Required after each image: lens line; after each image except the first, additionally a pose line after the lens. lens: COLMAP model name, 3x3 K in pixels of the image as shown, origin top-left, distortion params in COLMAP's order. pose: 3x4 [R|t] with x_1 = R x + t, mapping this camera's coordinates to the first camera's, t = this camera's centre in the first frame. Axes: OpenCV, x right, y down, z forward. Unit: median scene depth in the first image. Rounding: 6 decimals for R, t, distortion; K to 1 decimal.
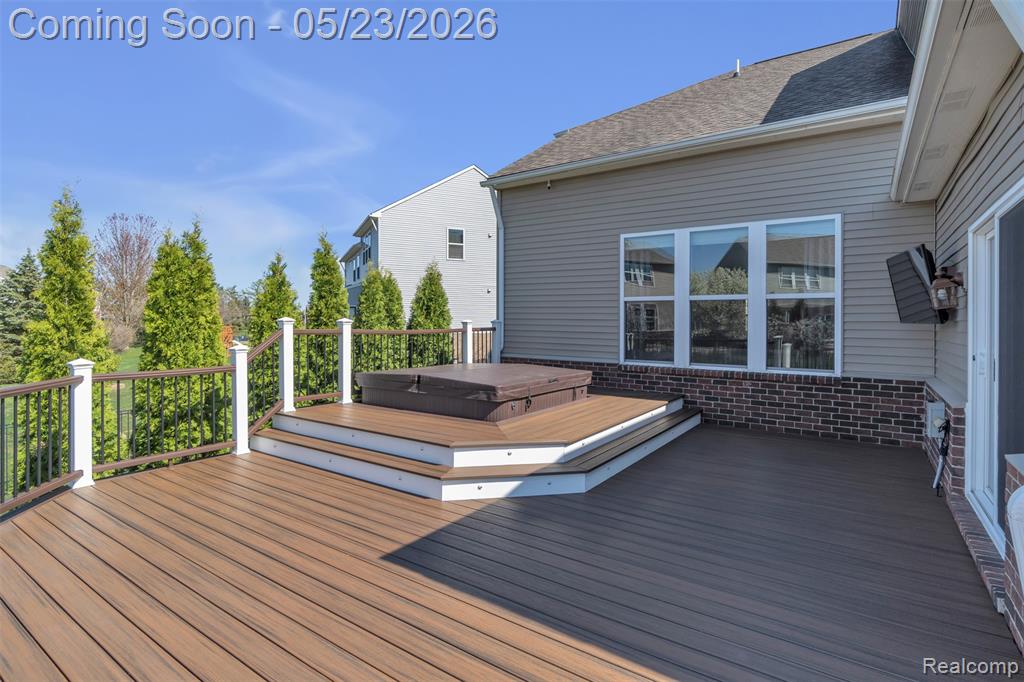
lens RADIAL K [[508.1, 0, 512.8], [0, 508.1, 334.8], [0, 0, 1]] dist [0.005719, 0.000381]
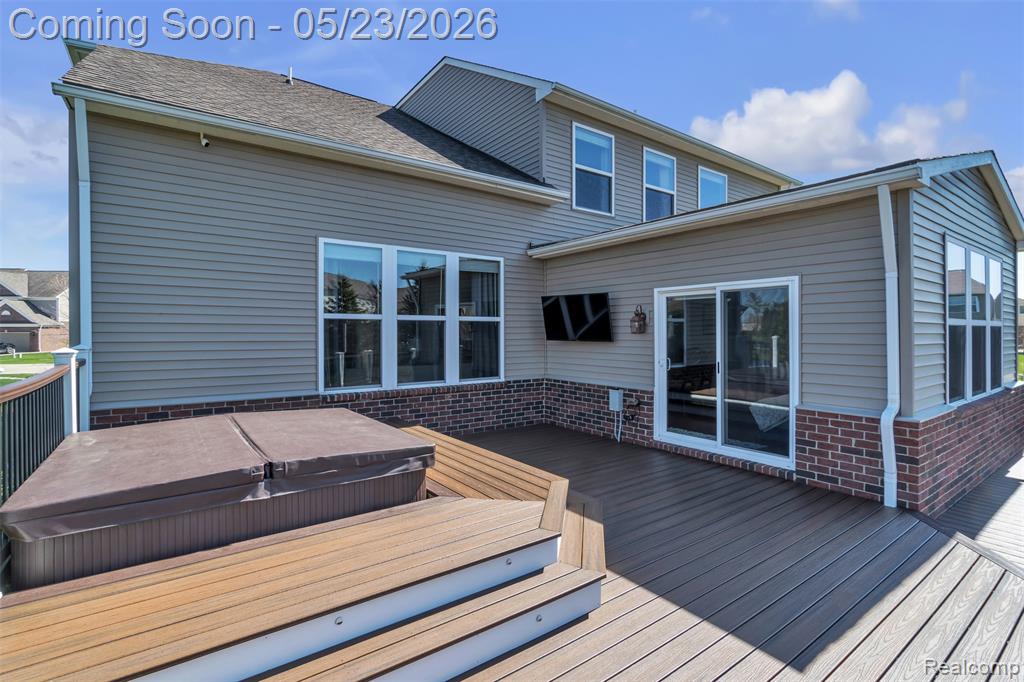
lens RADIAL K [[480.7, 0, 513.3], [0, 480.7, 335.4], [0, 0, 1]] dist [-0.009960, 0.000048]
pose [[0.333958, -0.015413, 0.942462, -0.478817], [0.028508, 0.999574, 0.006245, -0.039393], [-0.942157, 0.024783, 0.334255, 0.513959]]
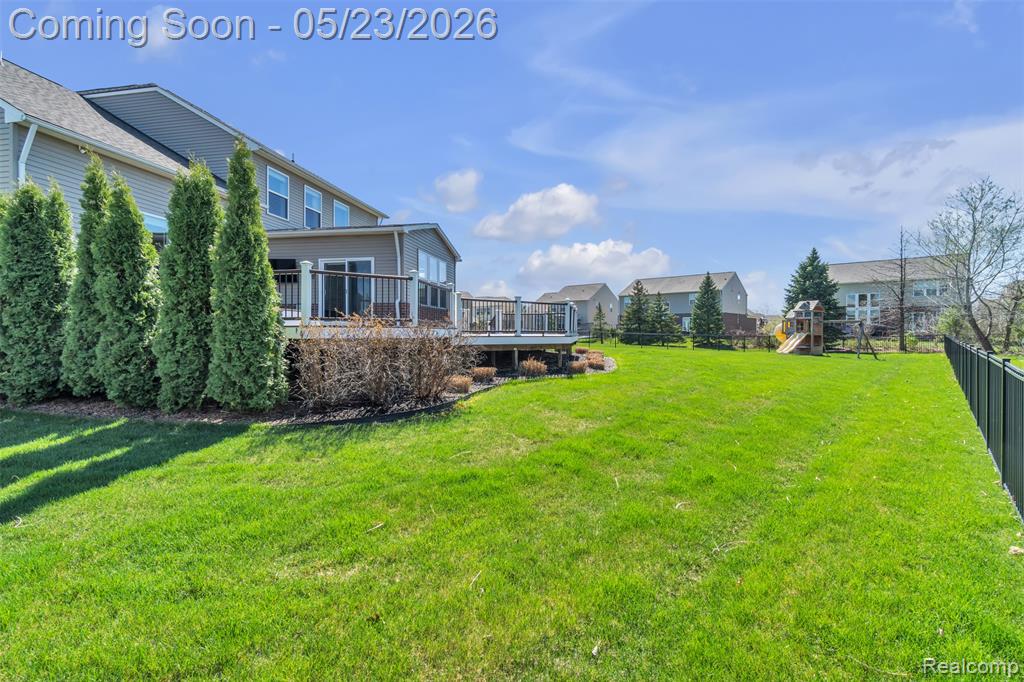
lens RADIAL K [[466.7, 0, 509.1], [0, 466.7, 333.2], [0, 0, 1]] dist [-0.001085, 0.000306]
pose [[-0.401528, -0.010905, 0.915782, -1.762101], [0.017097, 0.999666, 0.019400, 0.190280], [-0.915687, 0.023446, -0.401207, 0.632722]]
